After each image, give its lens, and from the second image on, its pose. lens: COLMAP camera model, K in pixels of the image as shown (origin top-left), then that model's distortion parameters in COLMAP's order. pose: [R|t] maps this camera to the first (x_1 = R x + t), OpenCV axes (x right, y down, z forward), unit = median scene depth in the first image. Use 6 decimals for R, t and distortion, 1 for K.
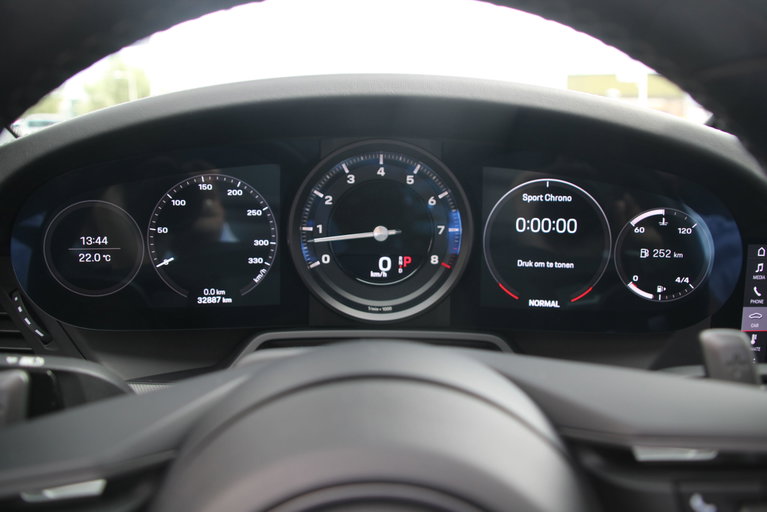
lens RADIAL K [[638.0, 0, 408.8], [0, 638.0, 250.0], [0, 0, 1]] dist [-0.149063, 0.003829]
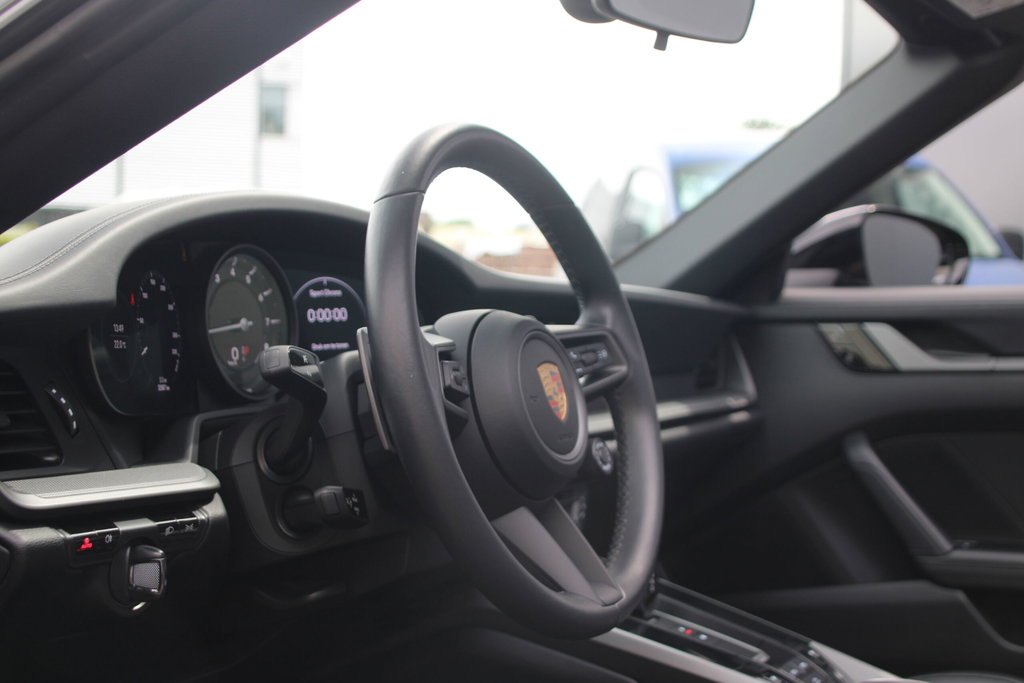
lens RADIAL K [[1708.4, 0, 511.1], [0, 1708.4, 346.8], [0, 0, 1]] dist [0.167286, 0.000000]
pose [[0.476142, -0.031639, 0.878799, -2.566878], [0.164378, 0.984940, -0.053601, 0.262488], [-0.863869, 0.169977, 0.474172, -0.898154]]
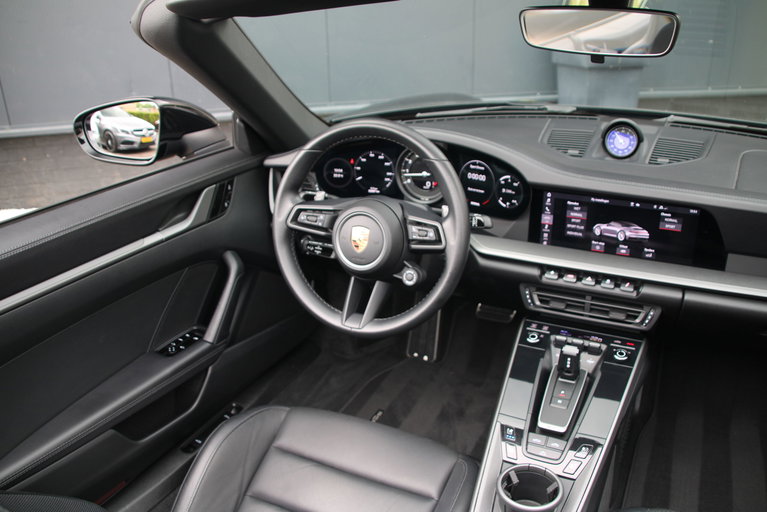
lens RADIAL K [[638.0, 0, 383.6], [0, 638.0, 255.6], [0, 0, 1]] dist [-0.149063, 0.003829]
pose [[0.877065, 0.144750, -0.458044, 1.208710], [-0.043999, 0.973719, 0.223462, -0.312967], [0.478352, -0.175838, 0.860384, -1.726019]]
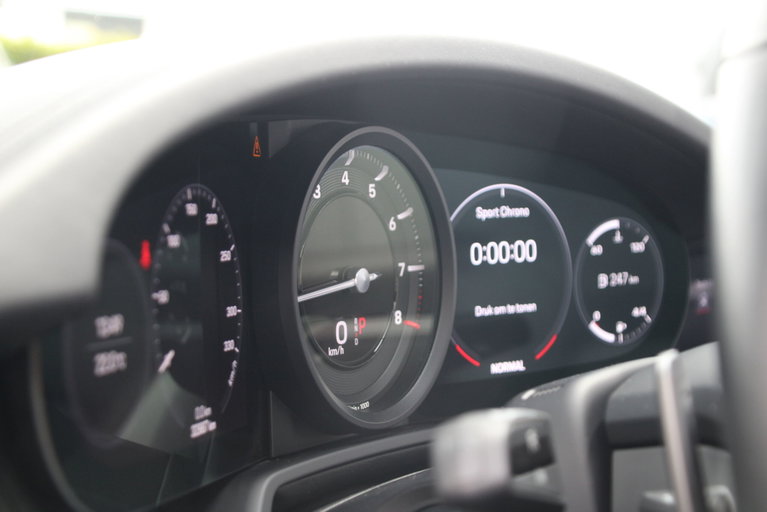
lens RADIAL K [[1642.3, 0, 385.3], [0, 1642.3, 254.9], [0, 0, 1]] dist [0.256485, 0.000000]
pose [[0.561964, -0.051395, 0.825563, -1.321860], [0.108105, 0.994071, -0.011702, -0.028891], [-0.820067, 0.095823, 0.564188, 0.098922]]
